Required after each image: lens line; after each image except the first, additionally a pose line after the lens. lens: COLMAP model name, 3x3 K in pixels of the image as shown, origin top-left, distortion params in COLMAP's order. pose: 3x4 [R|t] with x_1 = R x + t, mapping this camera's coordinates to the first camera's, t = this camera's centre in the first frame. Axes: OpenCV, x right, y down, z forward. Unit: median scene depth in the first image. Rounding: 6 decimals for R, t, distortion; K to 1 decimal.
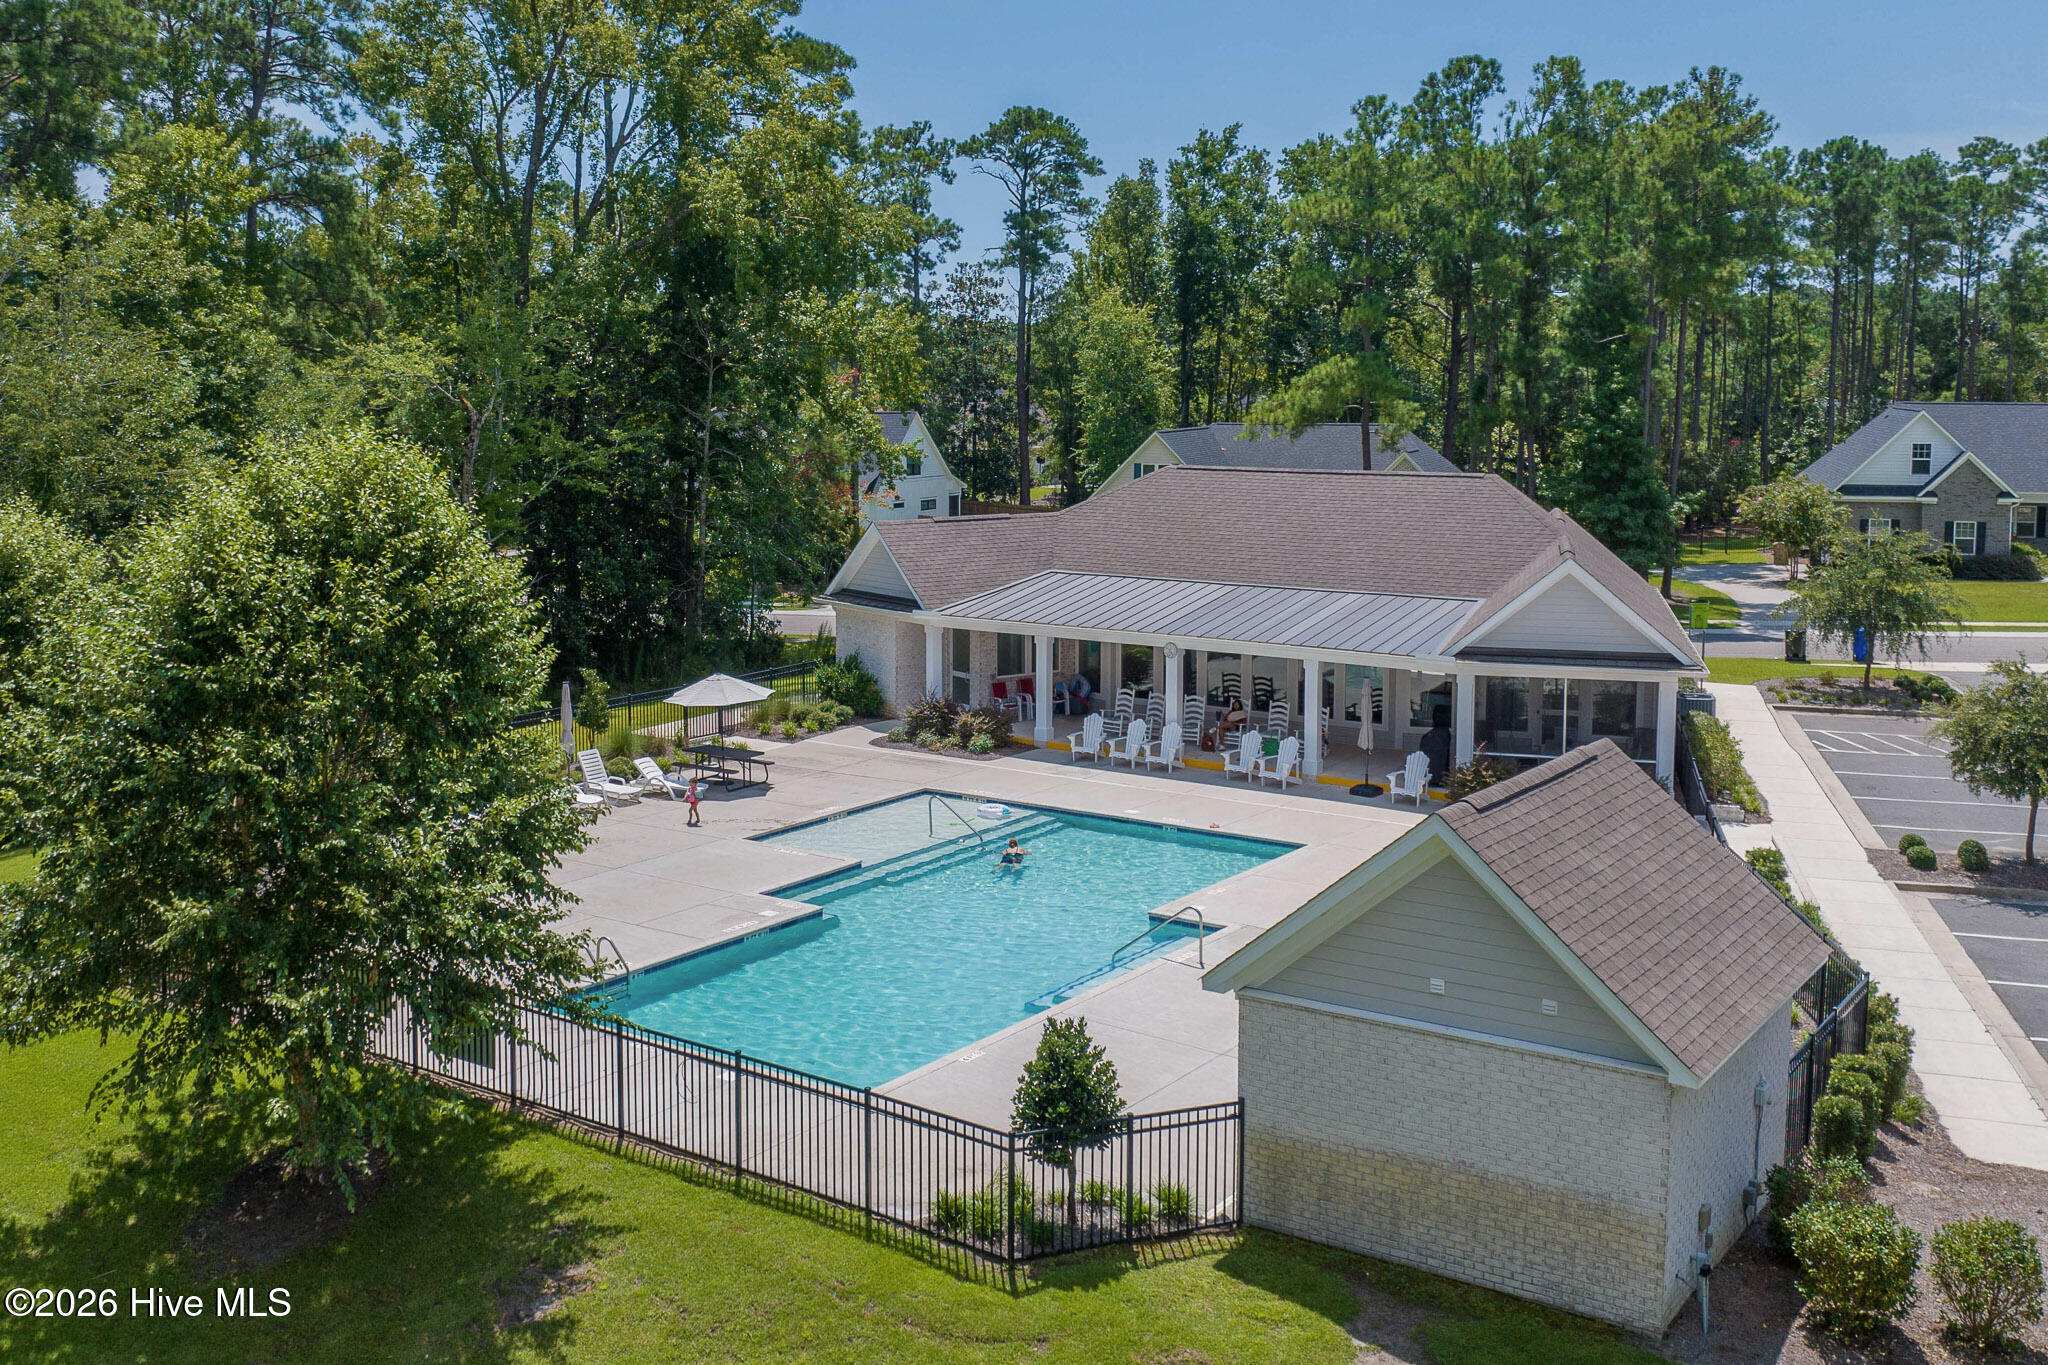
lens RADIAL K [[2259.9, 0, 1024.0], [0, 2259.9, 682.5], [0, 0, 1]] dist [-0.024963, -0.008954]
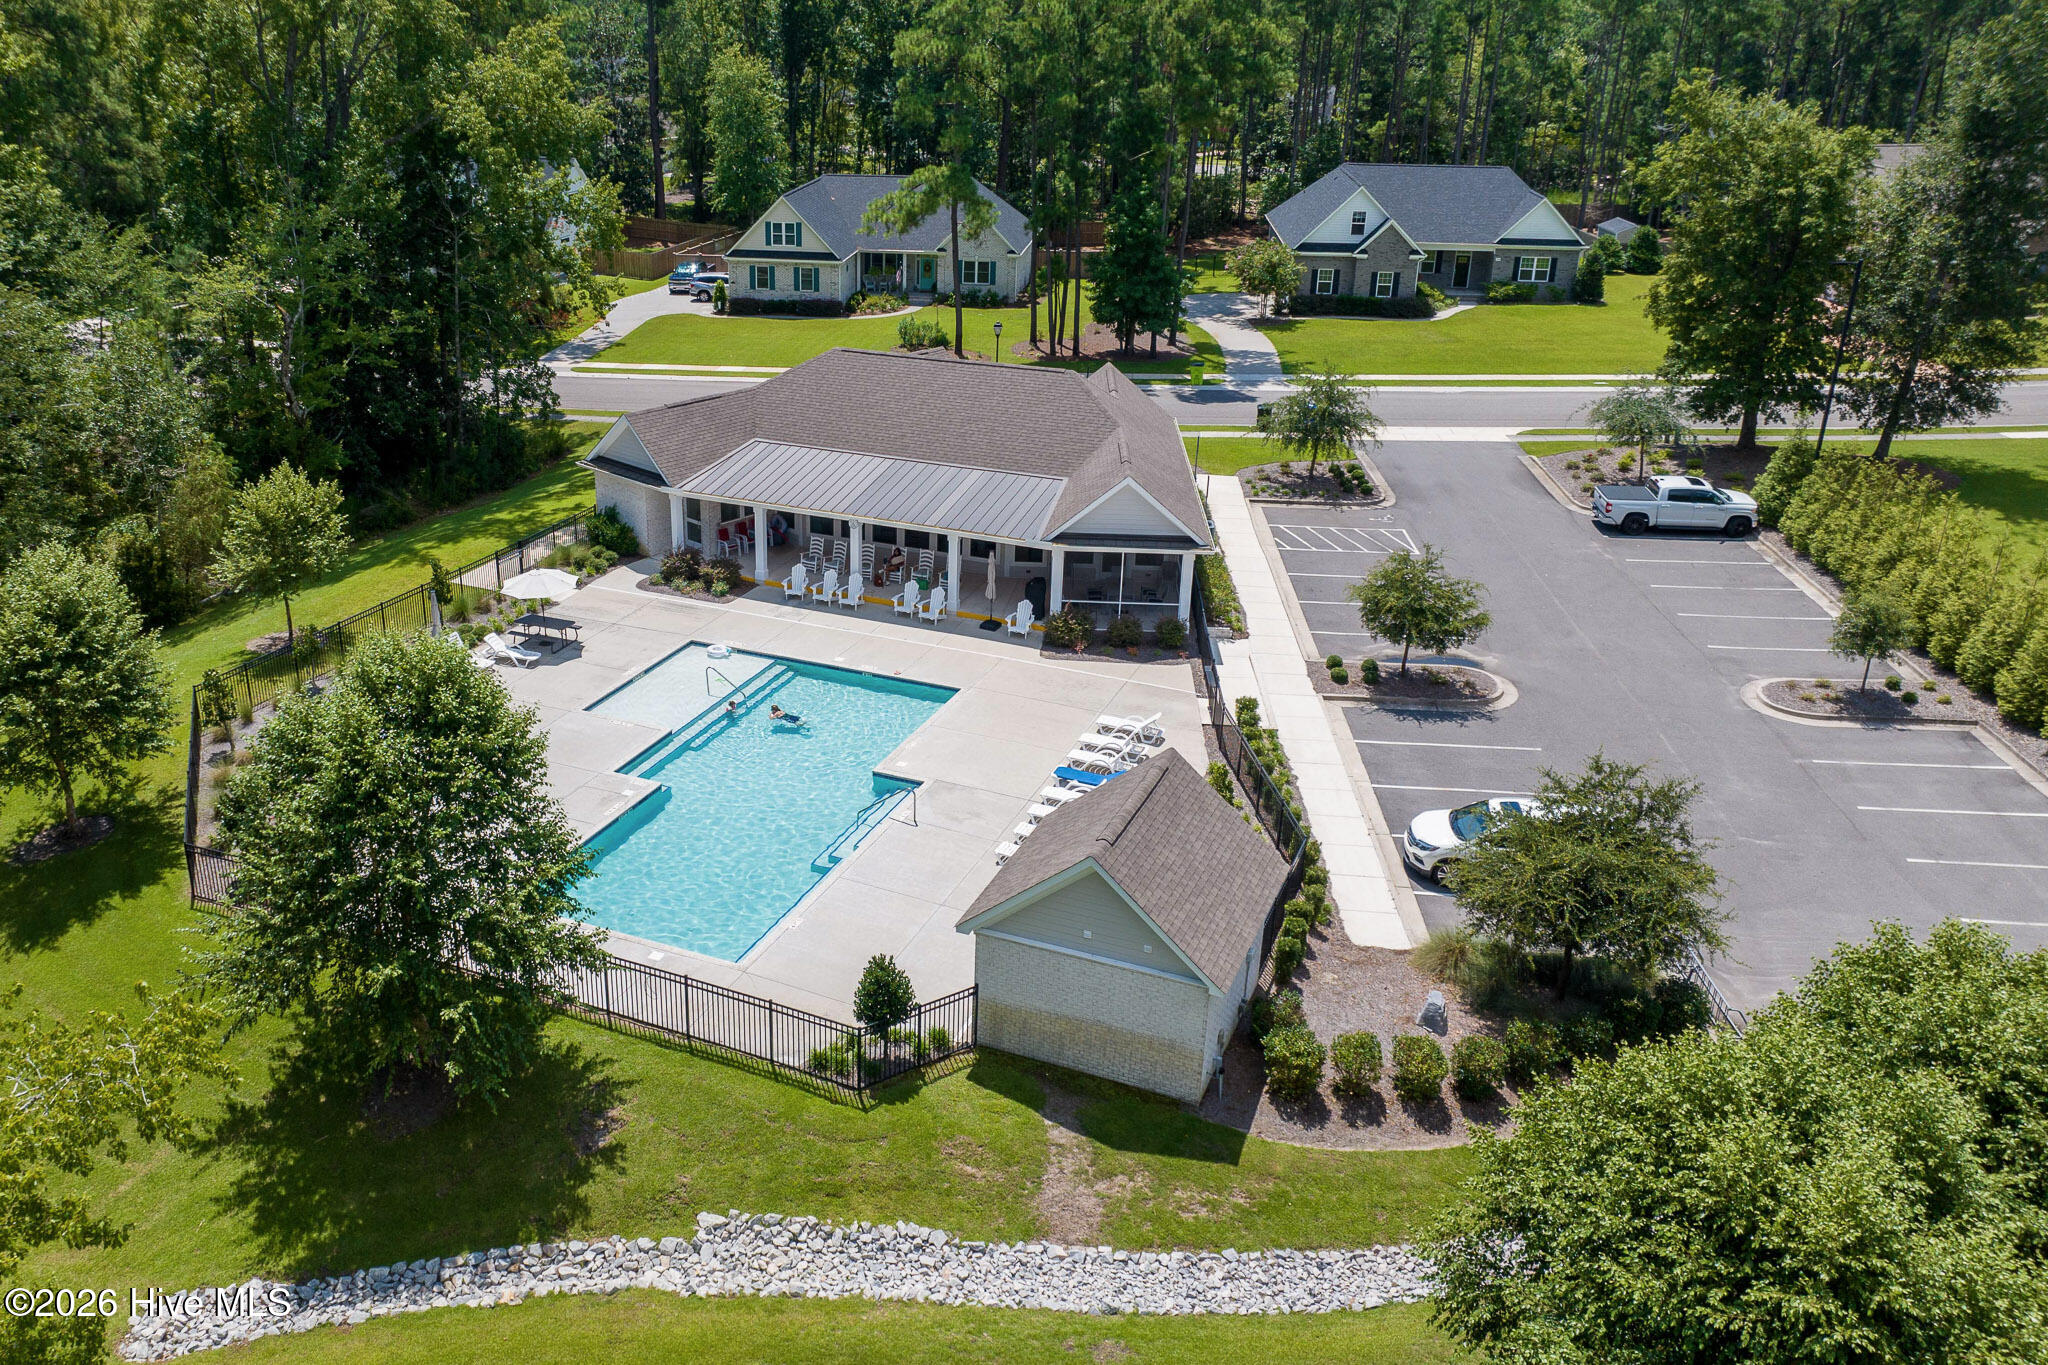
lens RADIAL K [[2259.9, 0, 1024.0], [0, 2259.9, 682.5], [0, 0, 1]] dist [-0.024963, -0.008954]
pose [[0.969854, -0.071136, 0.233075, -0.163602], [-0.017208, 0.934065, 0.356687, -0.414561], [-0.243080, -0.349945, 0.904682, -0.338140]]
